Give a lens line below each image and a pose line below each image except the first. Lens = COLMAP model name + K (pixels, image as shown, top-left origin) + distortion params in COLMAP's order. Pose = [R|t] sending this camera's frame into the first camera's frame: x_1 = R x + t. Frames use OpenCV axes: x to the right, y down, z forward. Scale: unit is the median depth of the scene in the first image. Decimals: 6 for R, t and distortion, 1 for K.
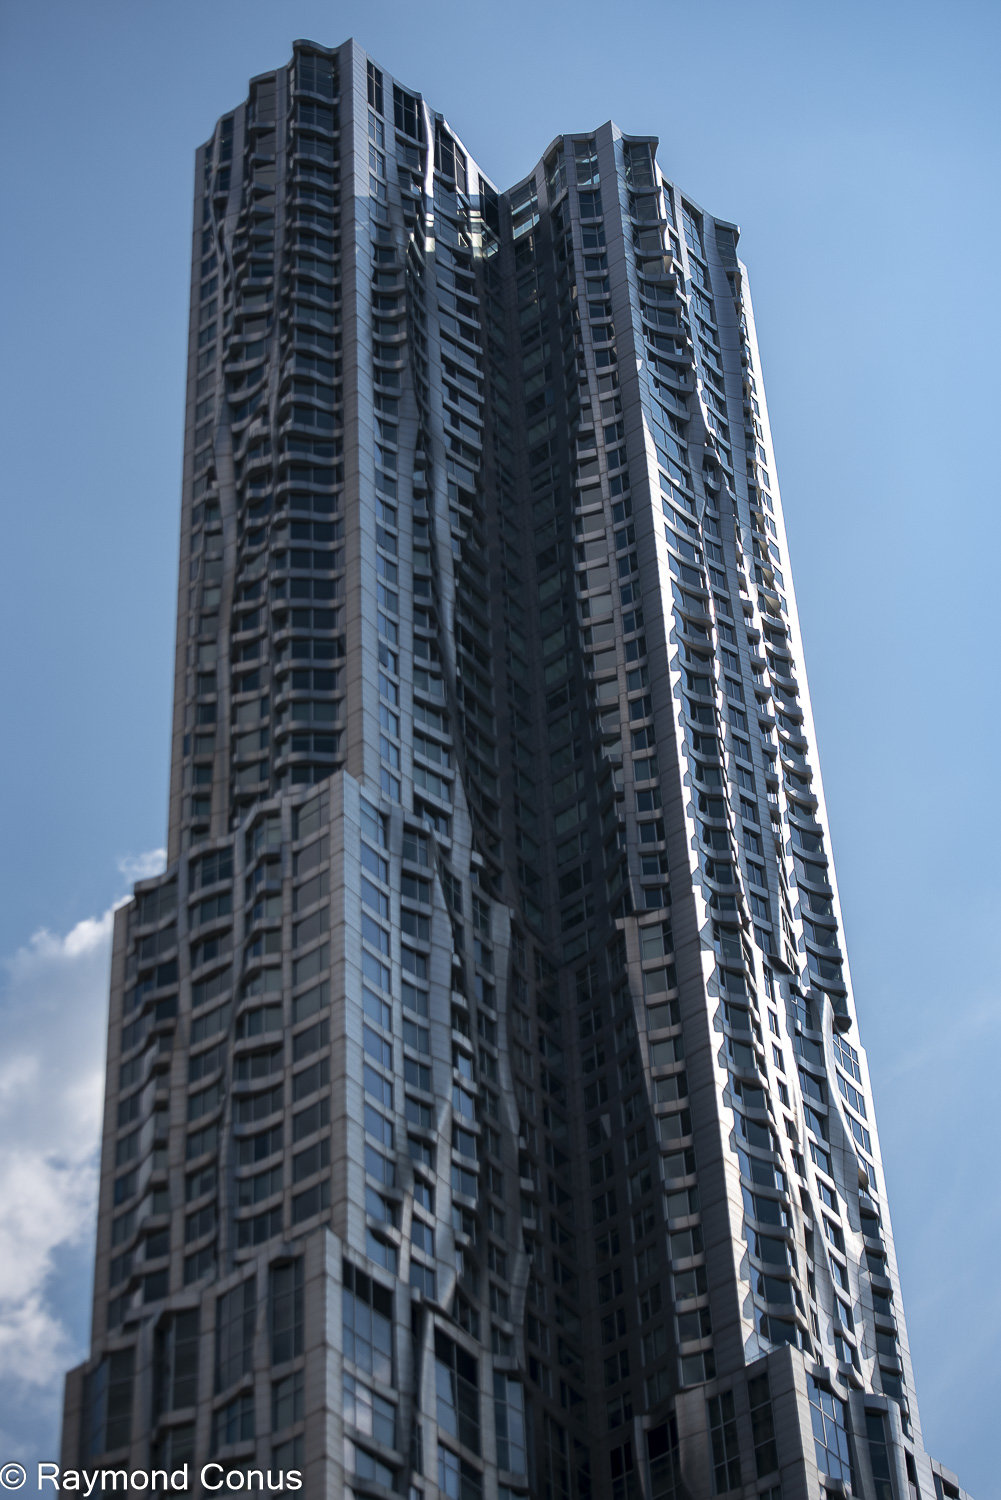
lens RADIAL K [[3972.6, 0, 500.5], [0, 3972.6, 750.0], [0, 0, 1]] dist [0.017980, 0.030620]
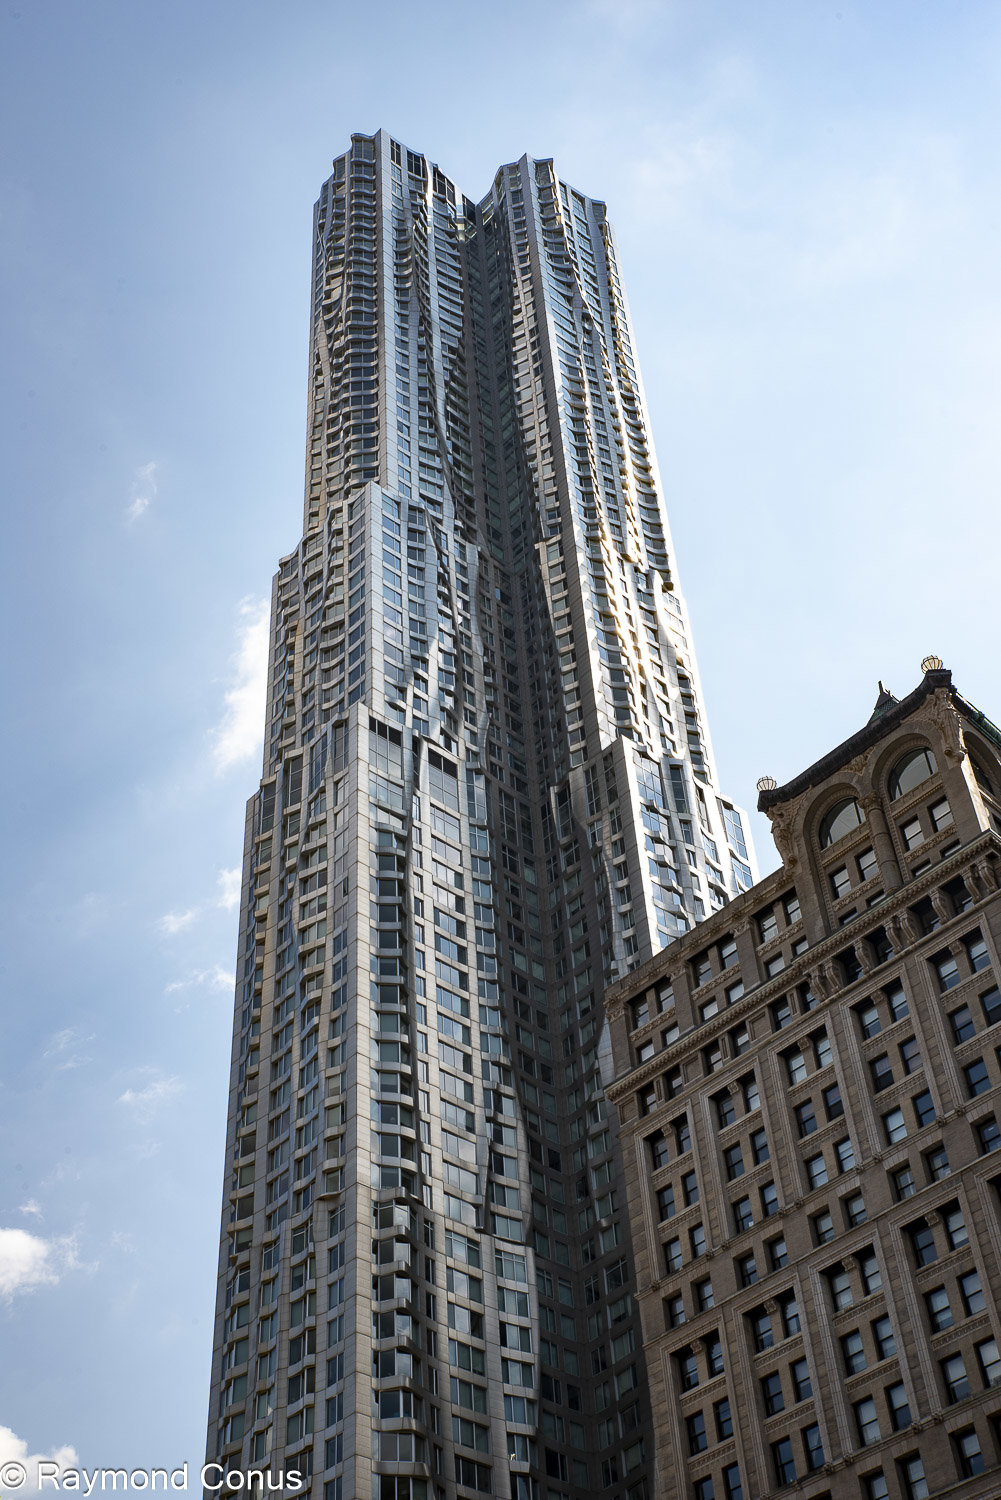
lens RADIAL K [[1925.3, 0, 500.5], [0, 1925.3, 750.0], [0, 0, 1]] dist [0.093366, 0.018241]
pose [[0.985146, -0.134284, -0.107033, 0.097884], [0.141265, 0.988120, 0.060519, 0.081489], [0.097635, -0.074740, 0.992412, 0.084201]]
